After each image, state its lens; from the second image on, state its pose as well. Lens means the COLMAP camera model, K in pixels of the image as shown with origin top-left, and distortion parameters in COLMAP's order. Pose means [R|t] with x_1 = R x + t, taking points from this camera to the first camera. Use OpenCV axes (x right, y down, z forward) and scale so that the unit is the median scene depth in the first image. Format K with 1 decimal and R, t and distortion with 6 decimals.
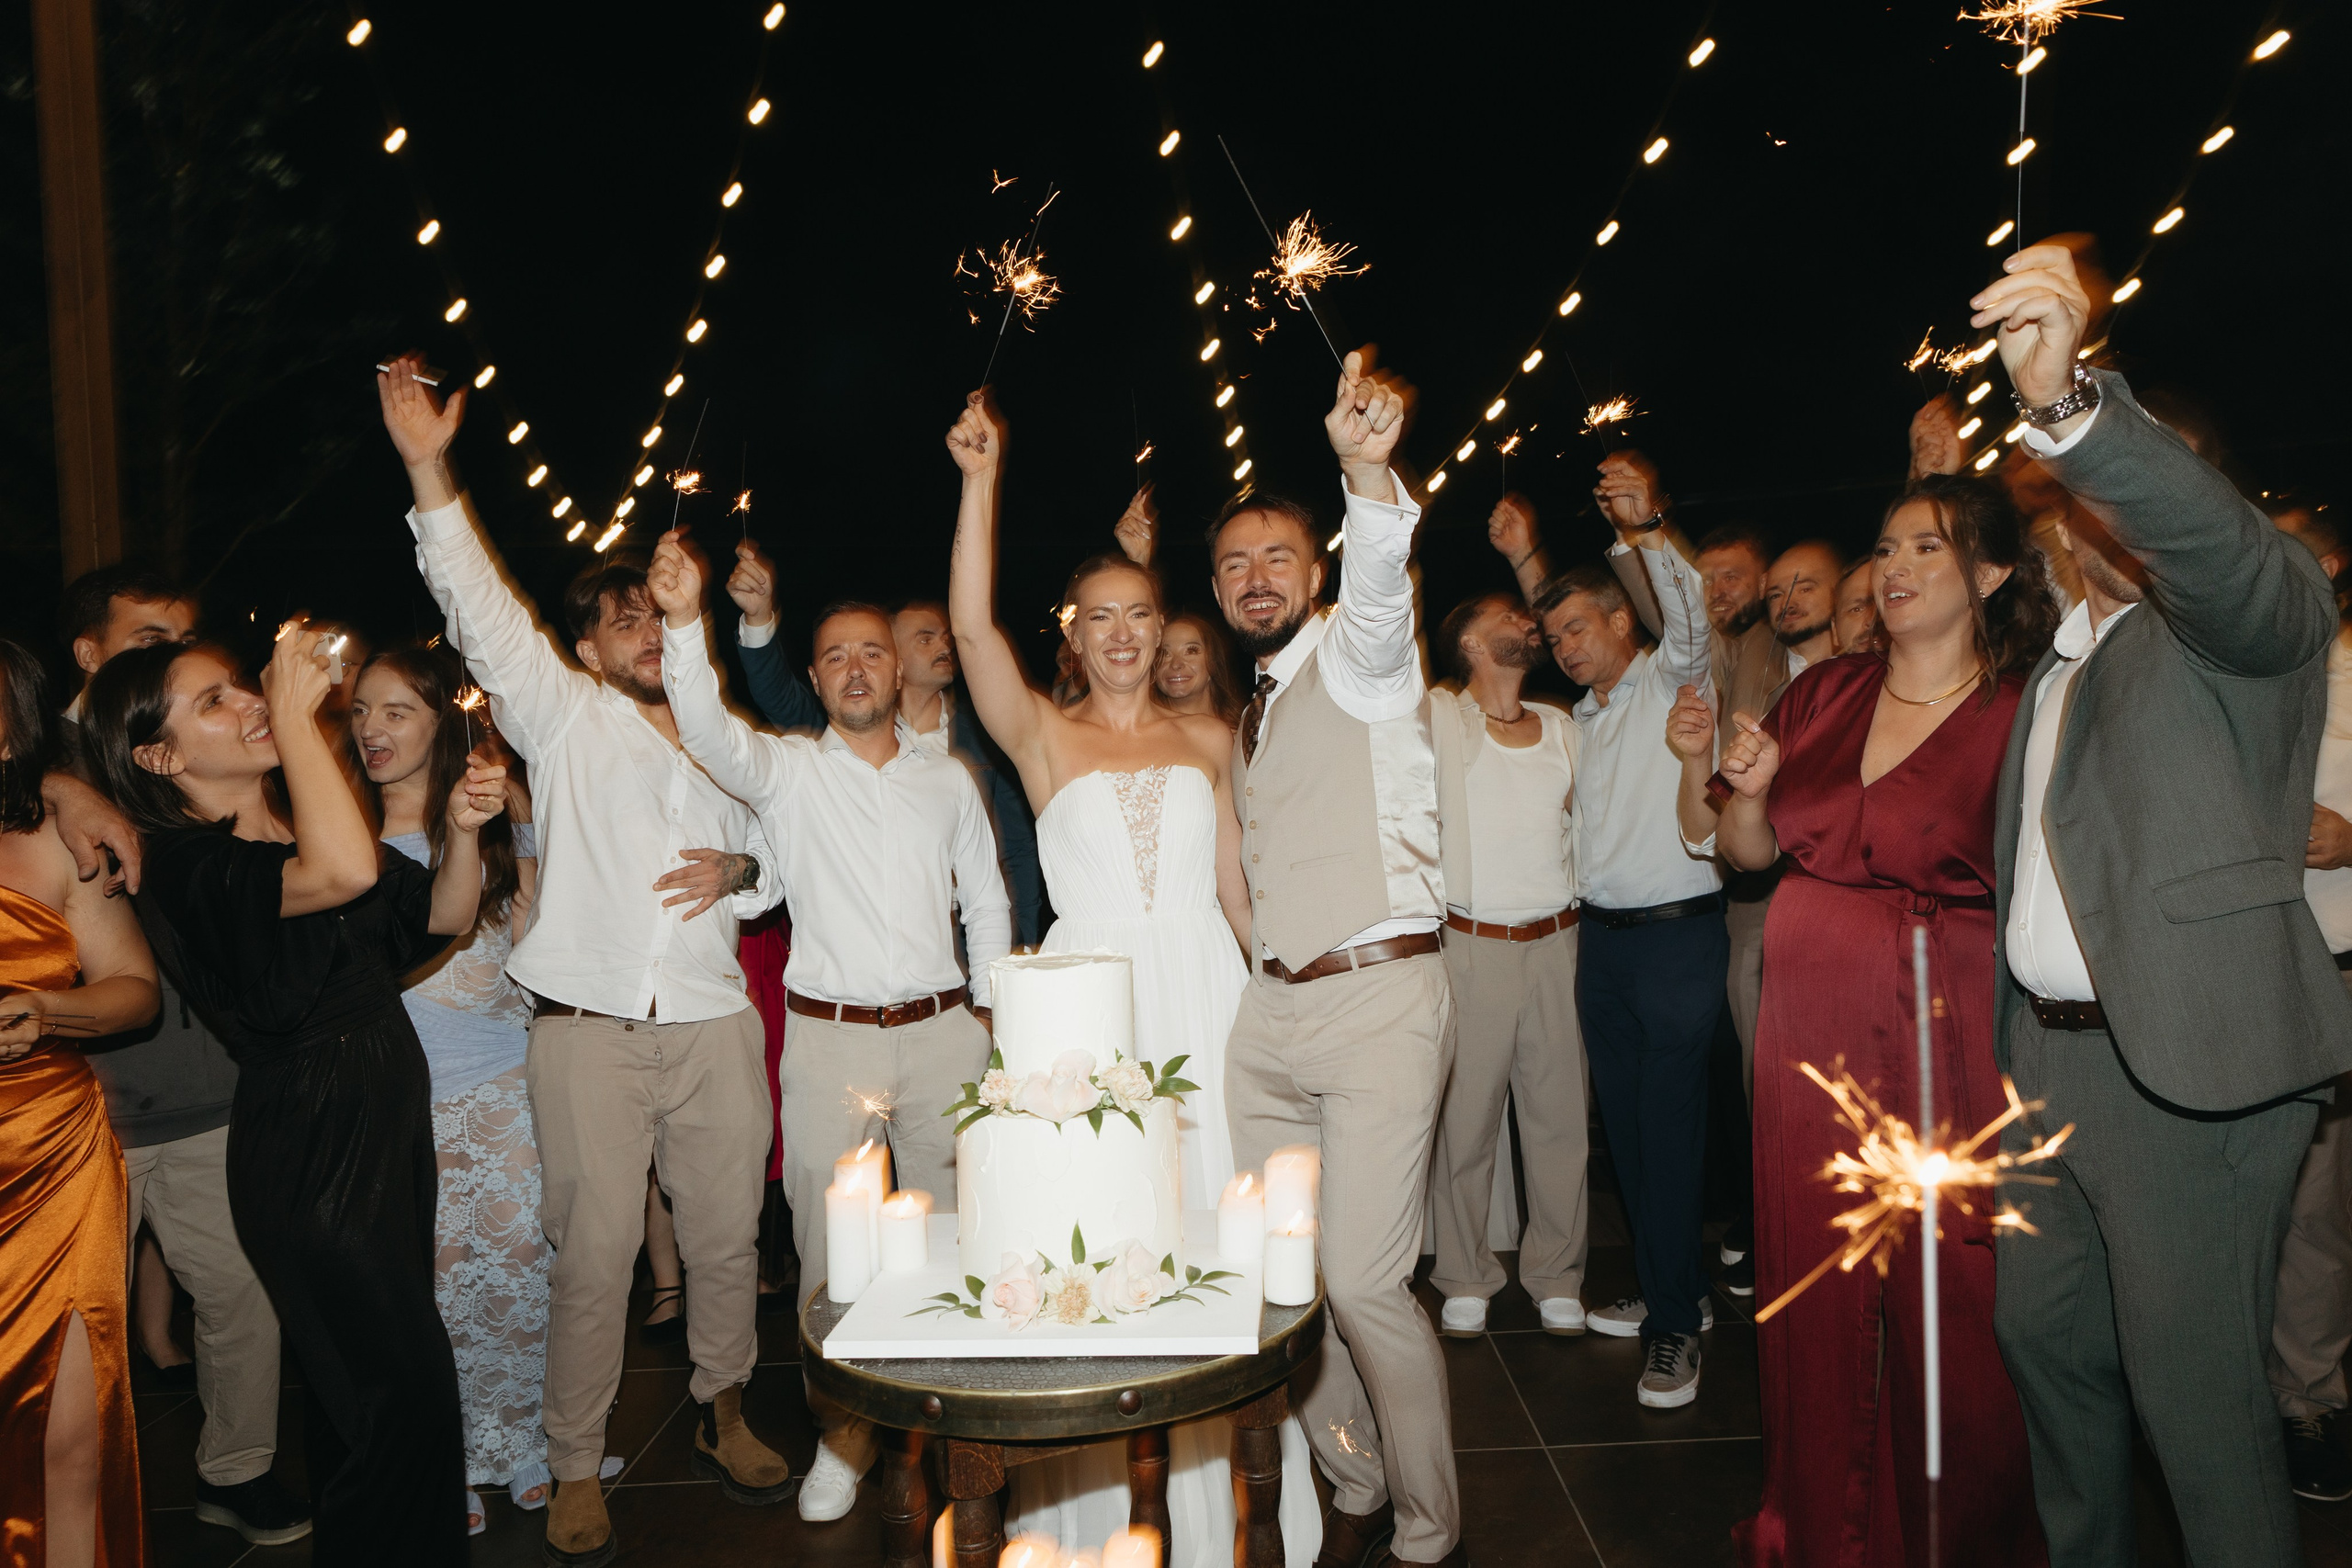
lens RADIAL K [[1636.2, 0, 1243.7], [0, 1636.2, 829.1], [0, 0, 1]] dist [-0.053242, -0.001130]
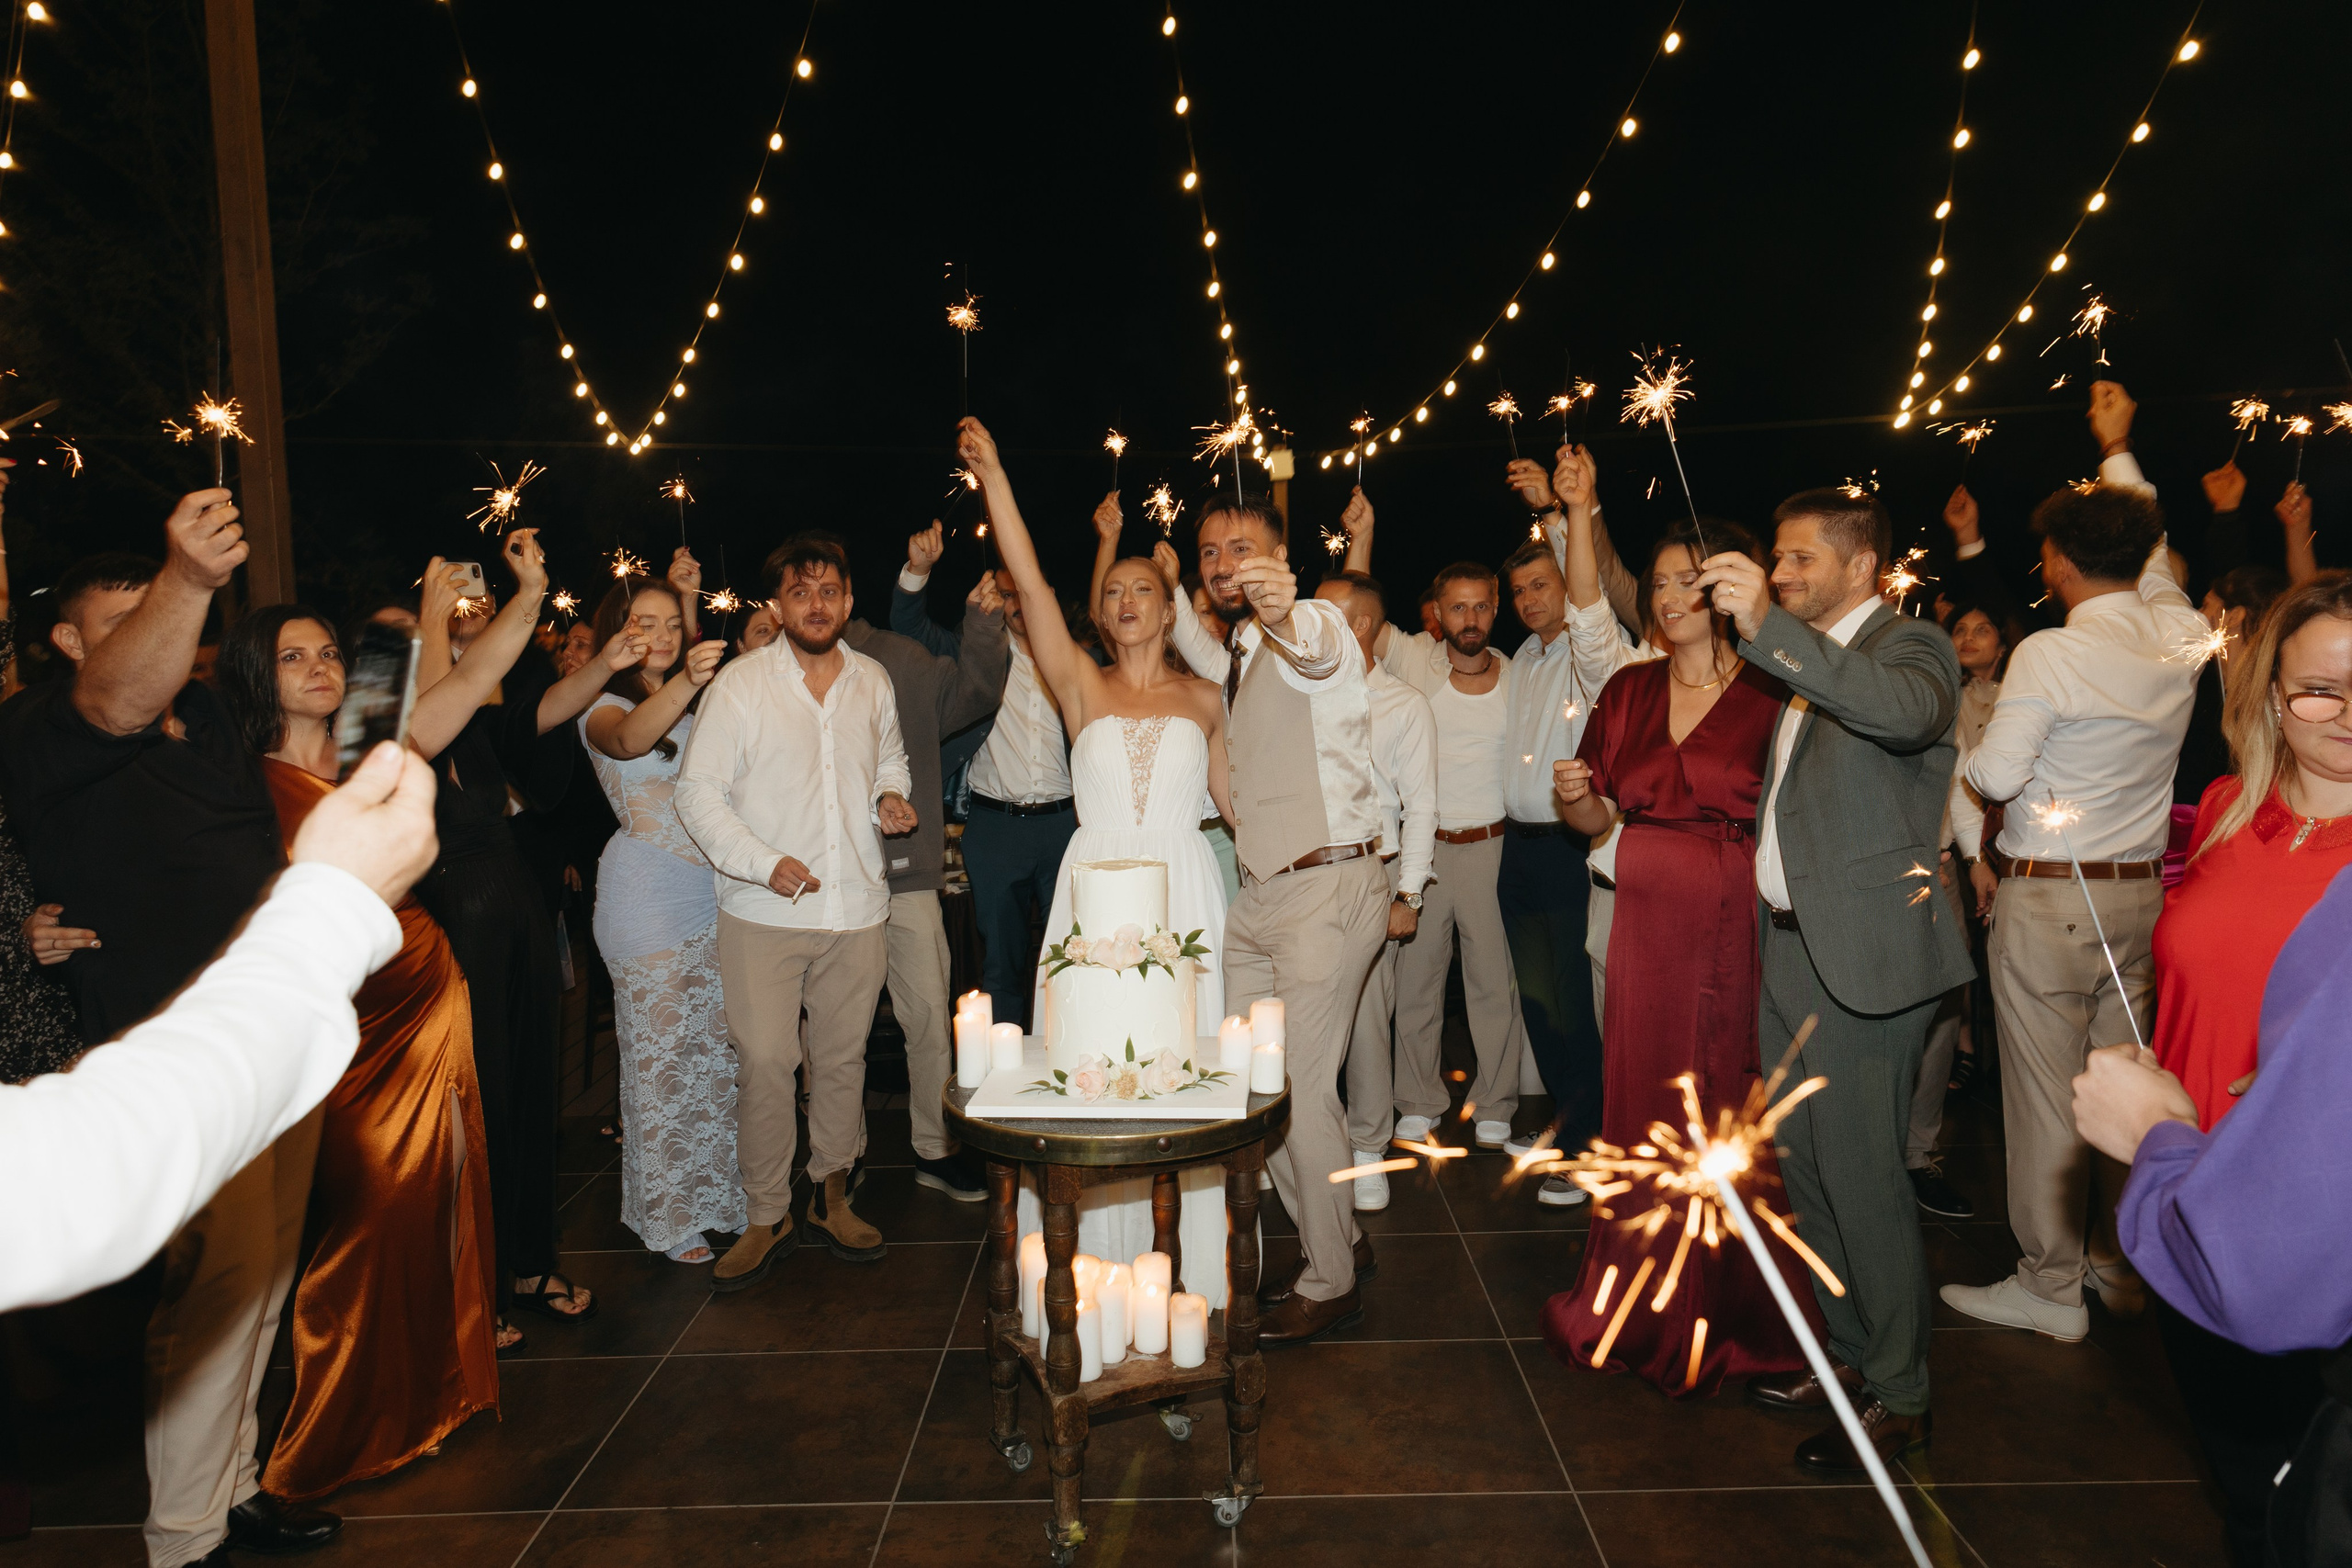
lens RADIAL K [[1647.5, 0, 1221.1], [0, 1647.5, 785.5], [0, 0, 1]] dist [-0.113474, 0.010943]
pose [[0.999629, 0.025929, -0.008341, -0.008818], [-0.025496, 0.998505, 0.048358, -0.069657], [0.009582, -0.048127, 0.998795, -0.521265]]
